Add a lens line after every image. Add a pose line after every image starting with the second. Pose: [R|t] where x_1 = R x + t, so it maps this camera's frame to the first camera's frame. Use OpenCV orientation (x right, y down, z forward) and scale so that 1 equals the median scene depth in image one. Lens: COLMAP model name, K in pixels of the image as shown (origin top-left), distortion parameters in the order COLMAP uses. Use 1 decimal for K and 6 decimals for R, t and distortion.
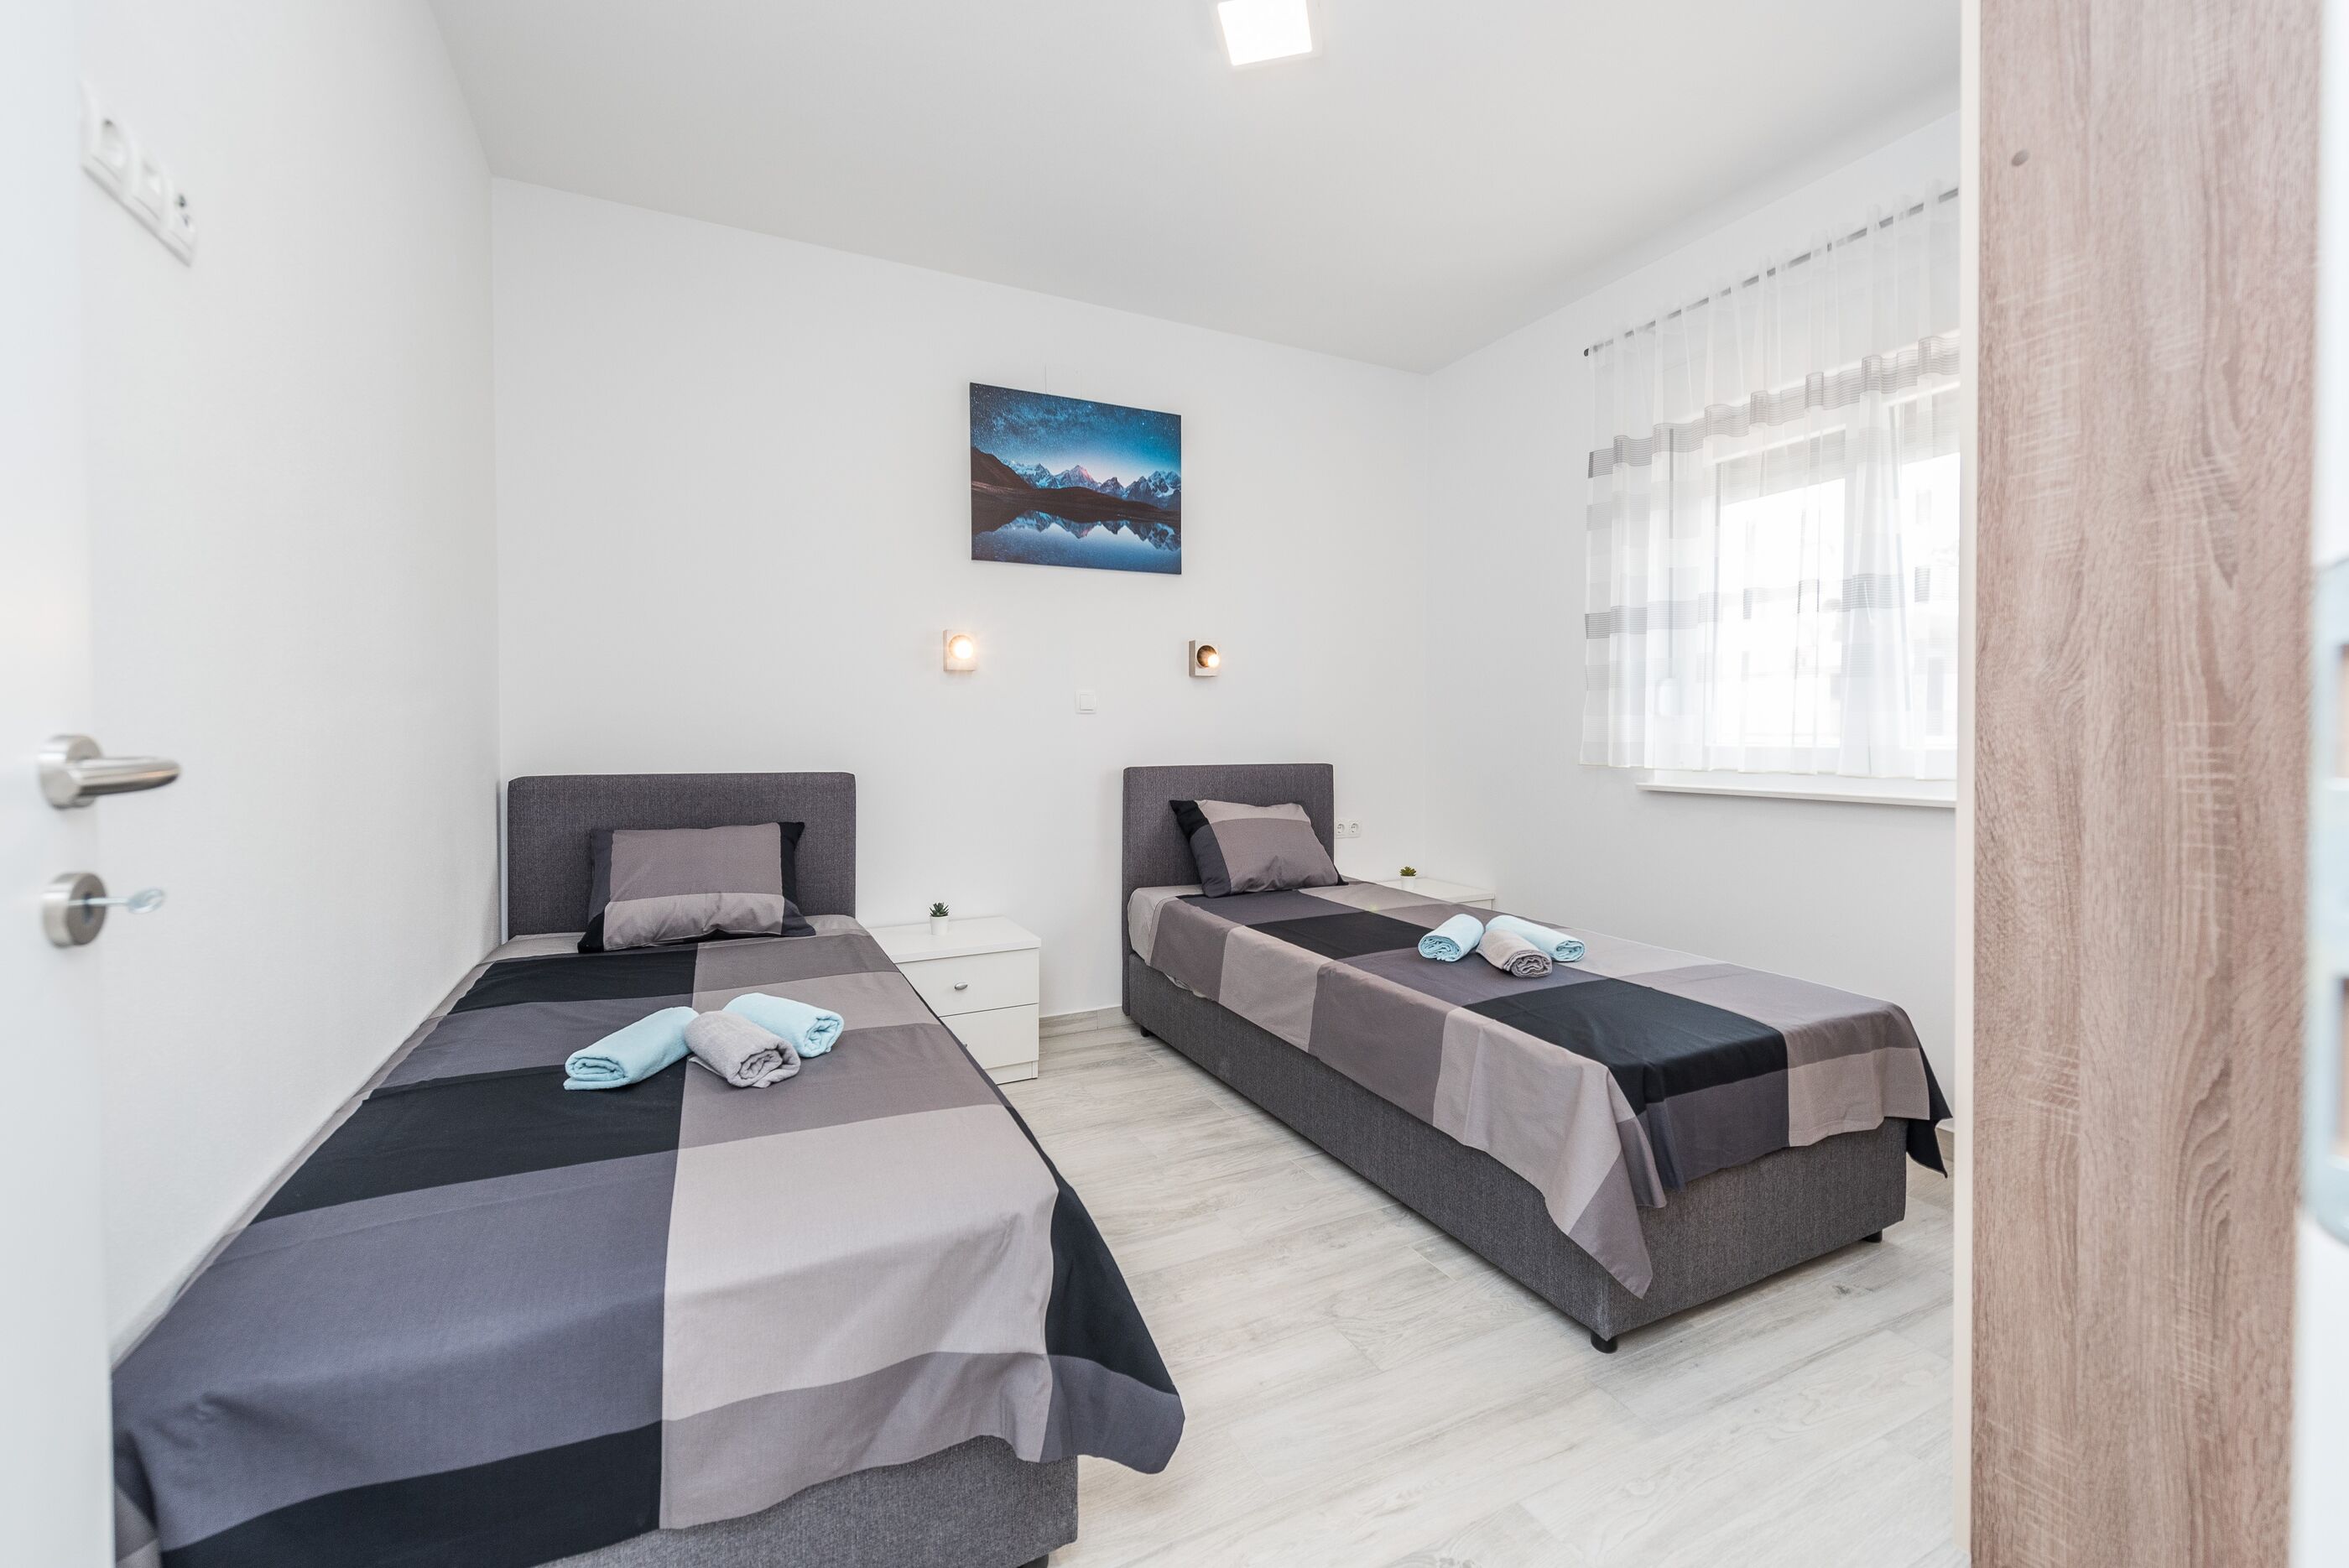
lens RADIAL K [[950.6, 0, 1183.4], [0, 950.6, 706.0], [0, 0, 1]] dist [0.011540, -0.000111]
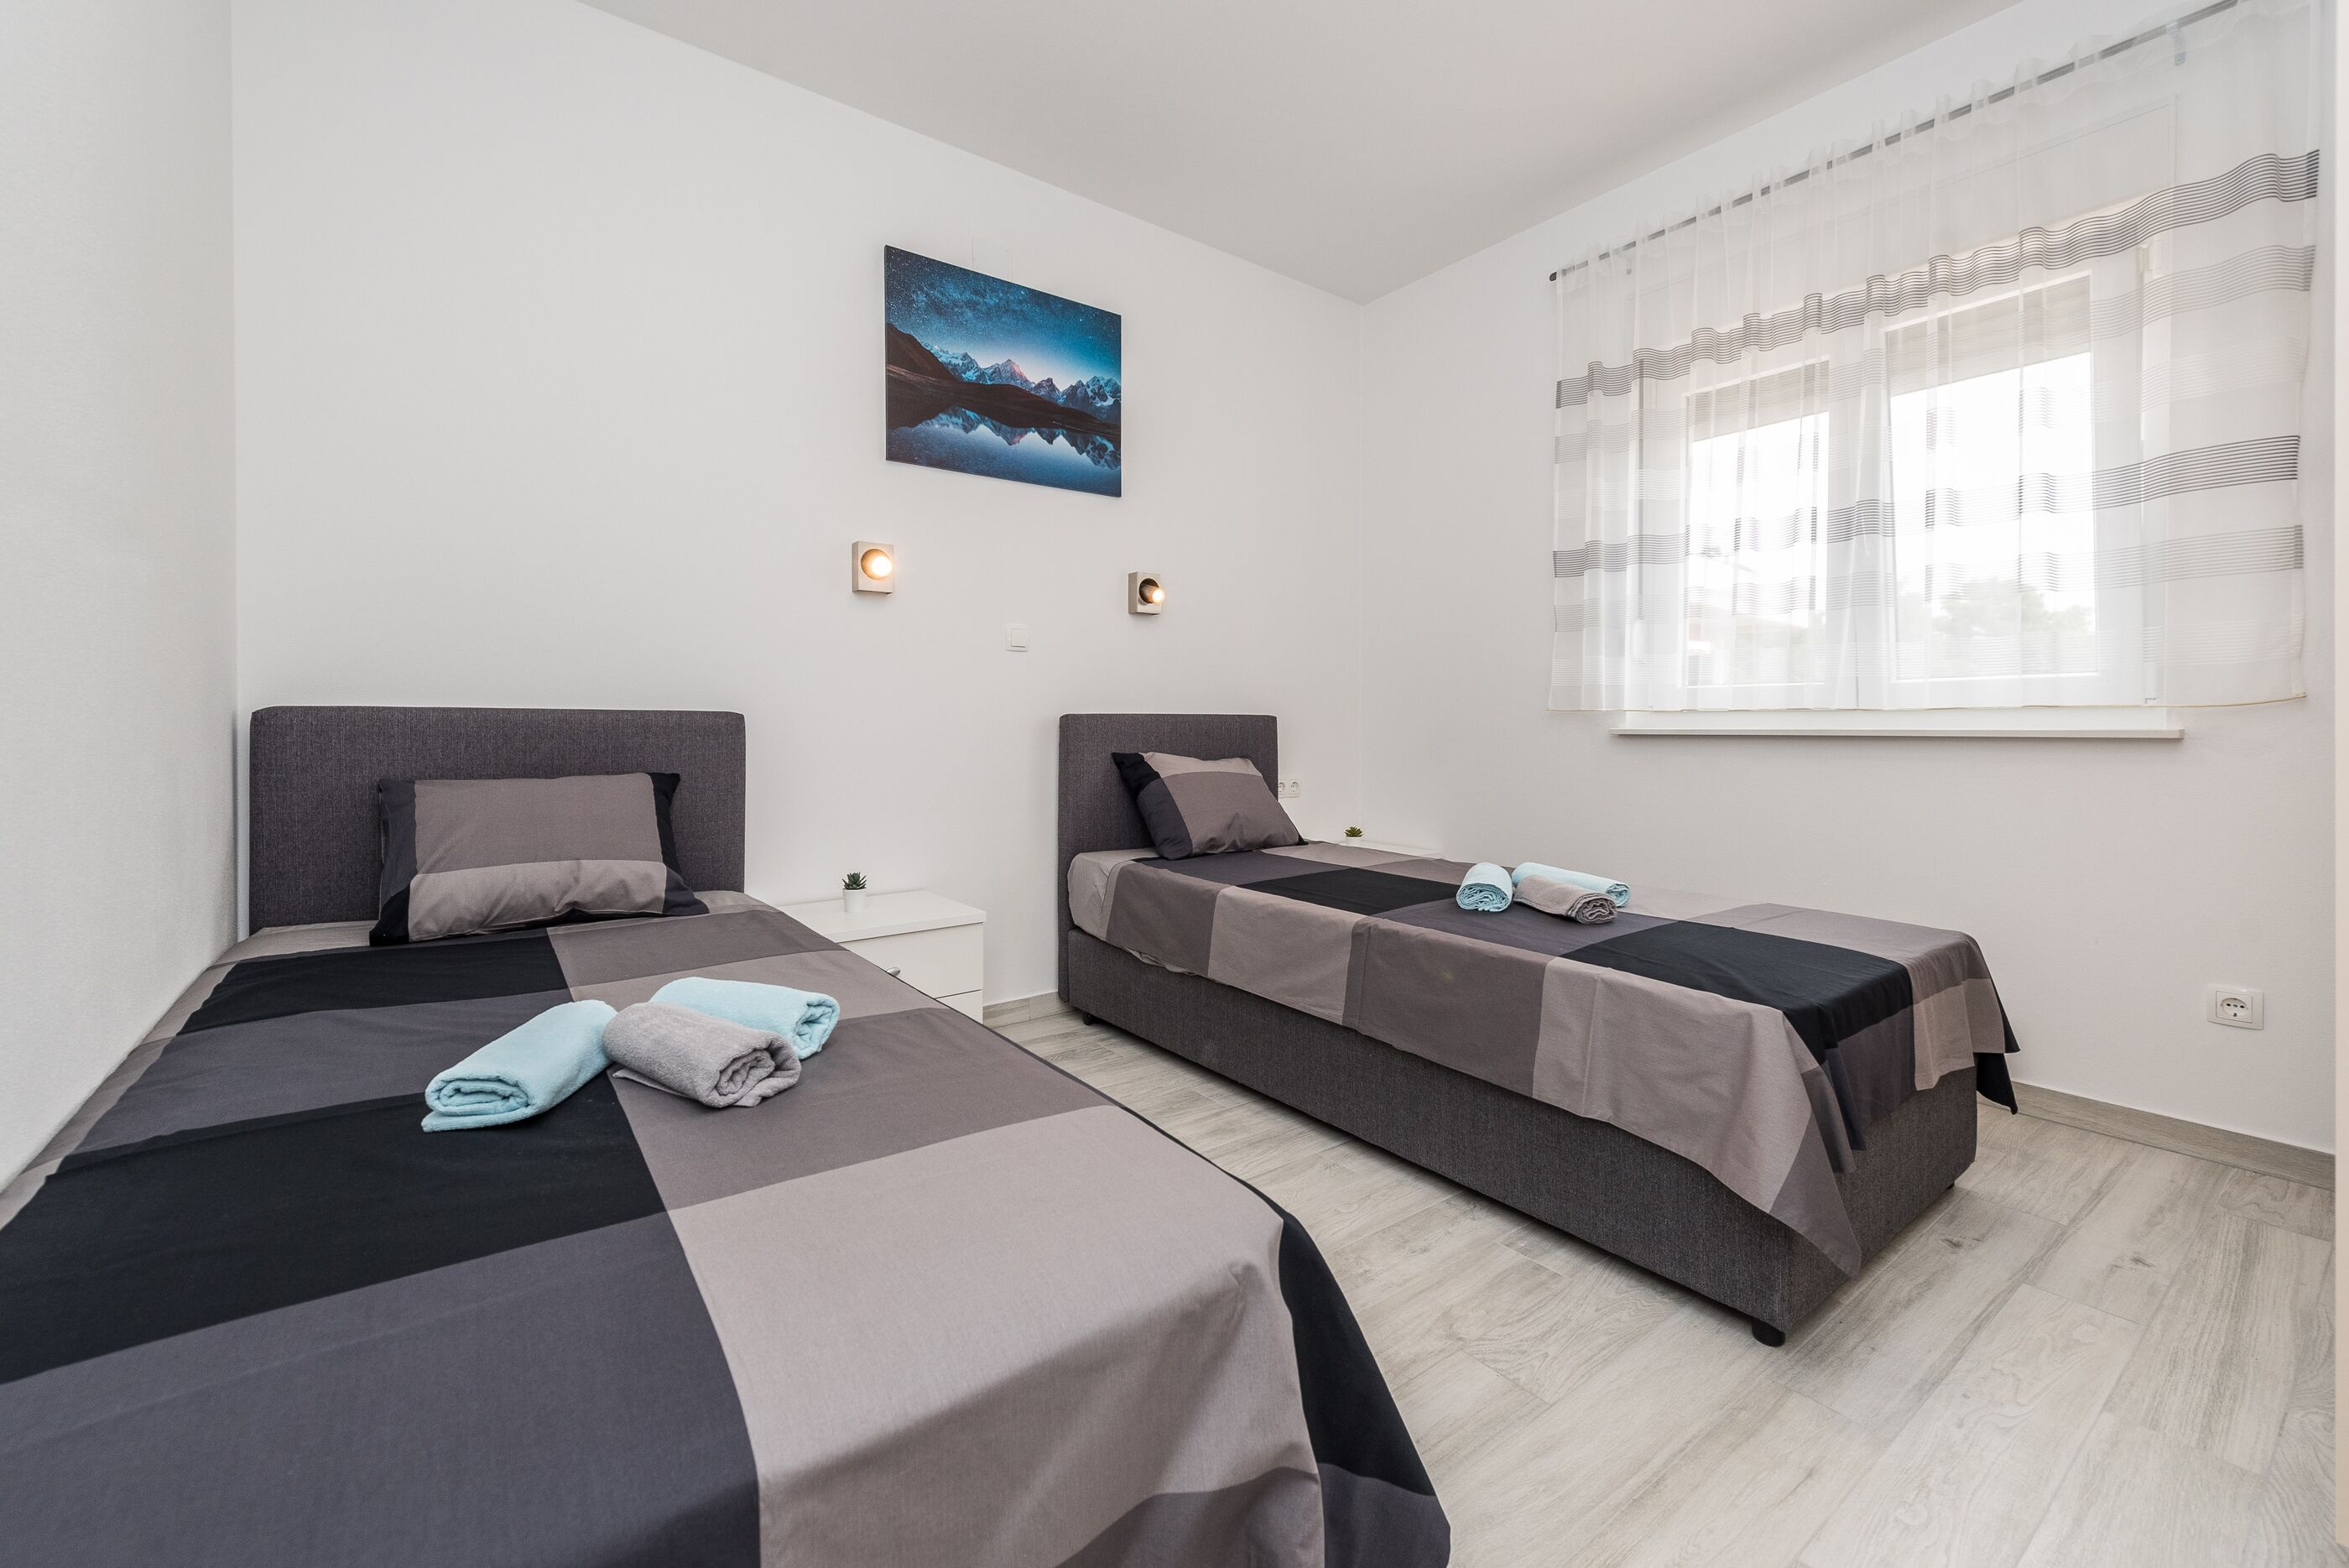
lens RADIAL K [[963.9, 0, 1172.7], [0, 963.9, 695.5], [0, 0, 1]] dist [0.008787, -0.000240]
pose [[0.983209, 0.004170, 0.182436, -0.147951], [-0.003776, 0.999990, -0.002504, 0.059583], [-0.182445, 0.001774, 0.983214, 0.147809]]
